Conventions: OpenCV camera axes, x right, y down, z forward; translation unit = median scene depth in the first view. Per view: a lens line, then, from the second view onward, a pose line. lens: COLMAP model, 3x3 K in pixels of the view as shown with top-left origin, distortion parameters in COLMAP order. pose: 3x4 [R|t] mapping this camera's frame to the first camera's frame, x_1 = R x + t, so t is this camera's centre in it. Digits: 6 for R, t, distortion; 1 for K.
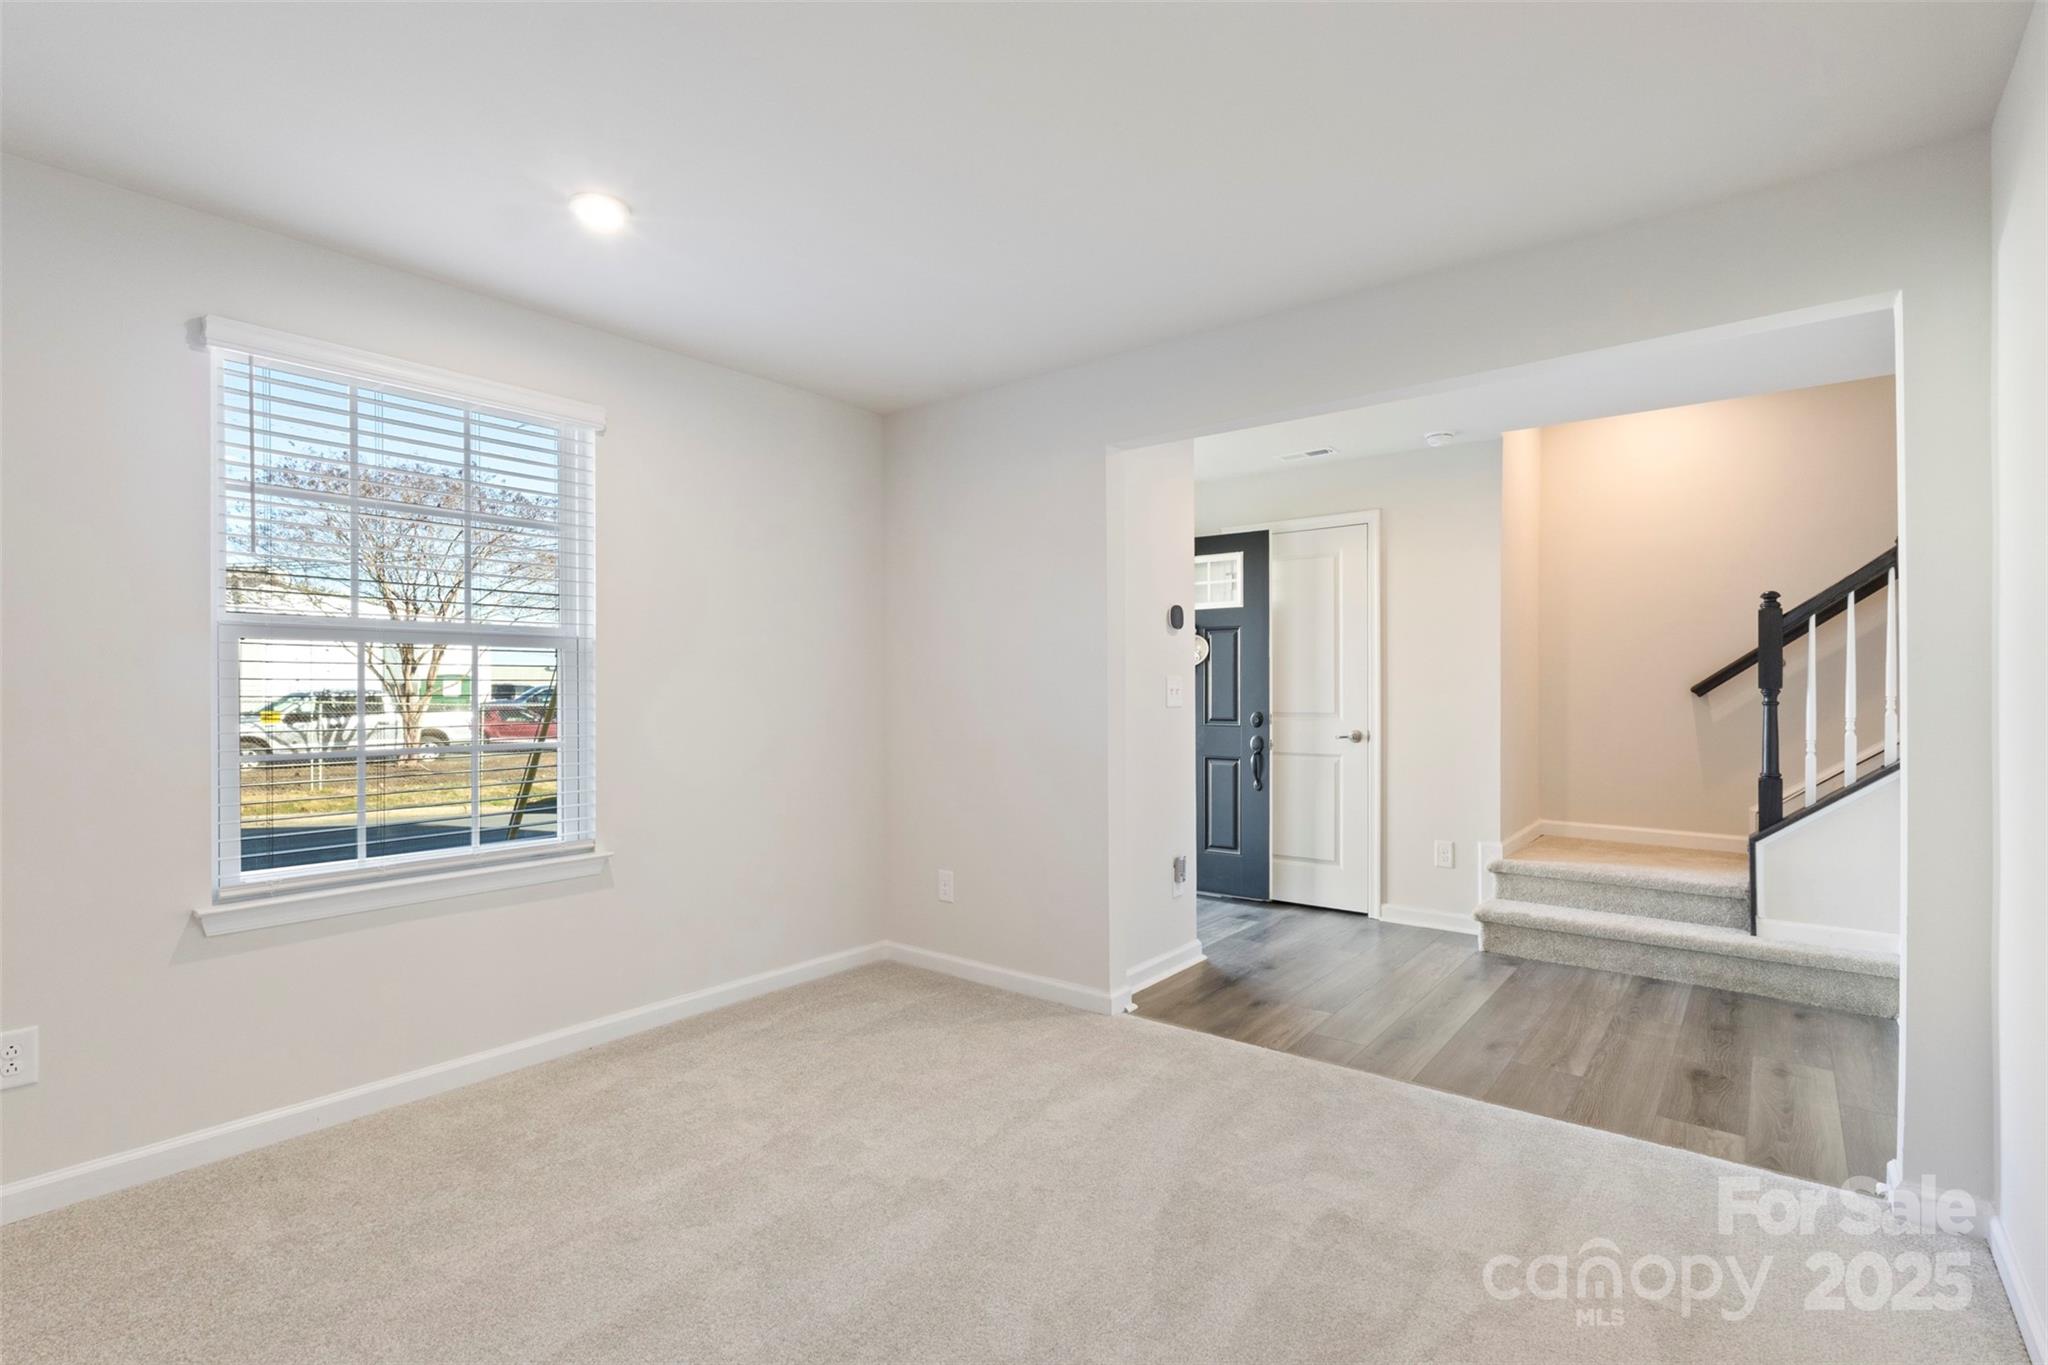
lens RADIAL K [[952.6, 0, 1021.7], [0, 952.6, 689.3], [0, 0, 1]] dist [0.003188, 0.000836]
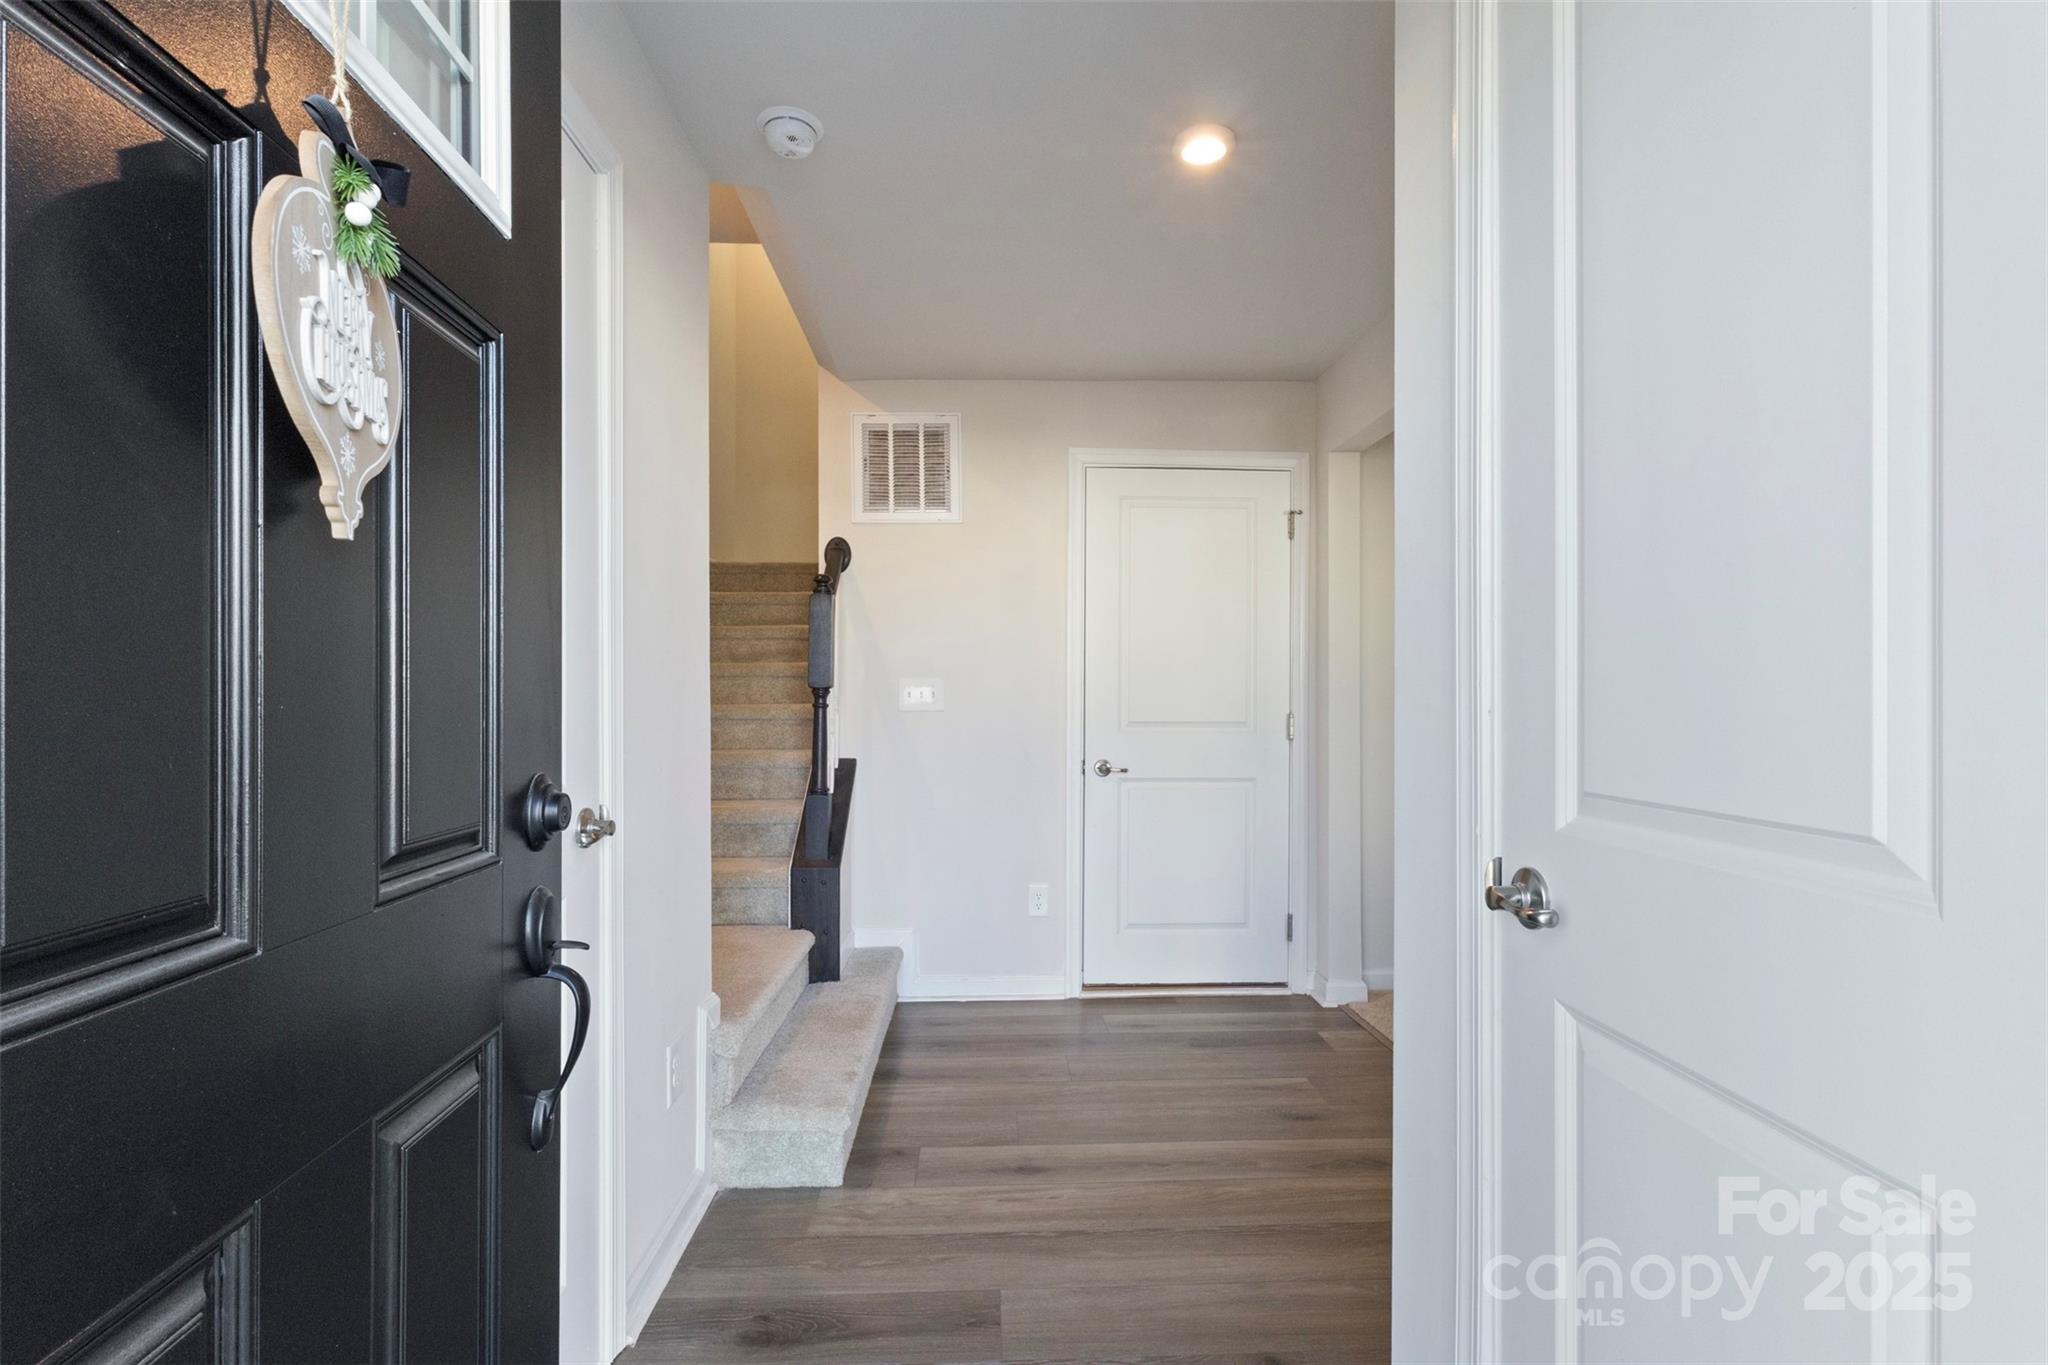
lens RADIAL K [[952.6, 0, 1028.0], [0, 952.6, 694.7], [0, 0, 1]] dist [0.003188, 0.000836]
pose [[-0.662550, 0.007268, 0.748983, 0.022750], [0.000685, 0.999958, -0.009097, 0.012402], [-0.749018, -0.005514, -0.662527, 1.433297]]
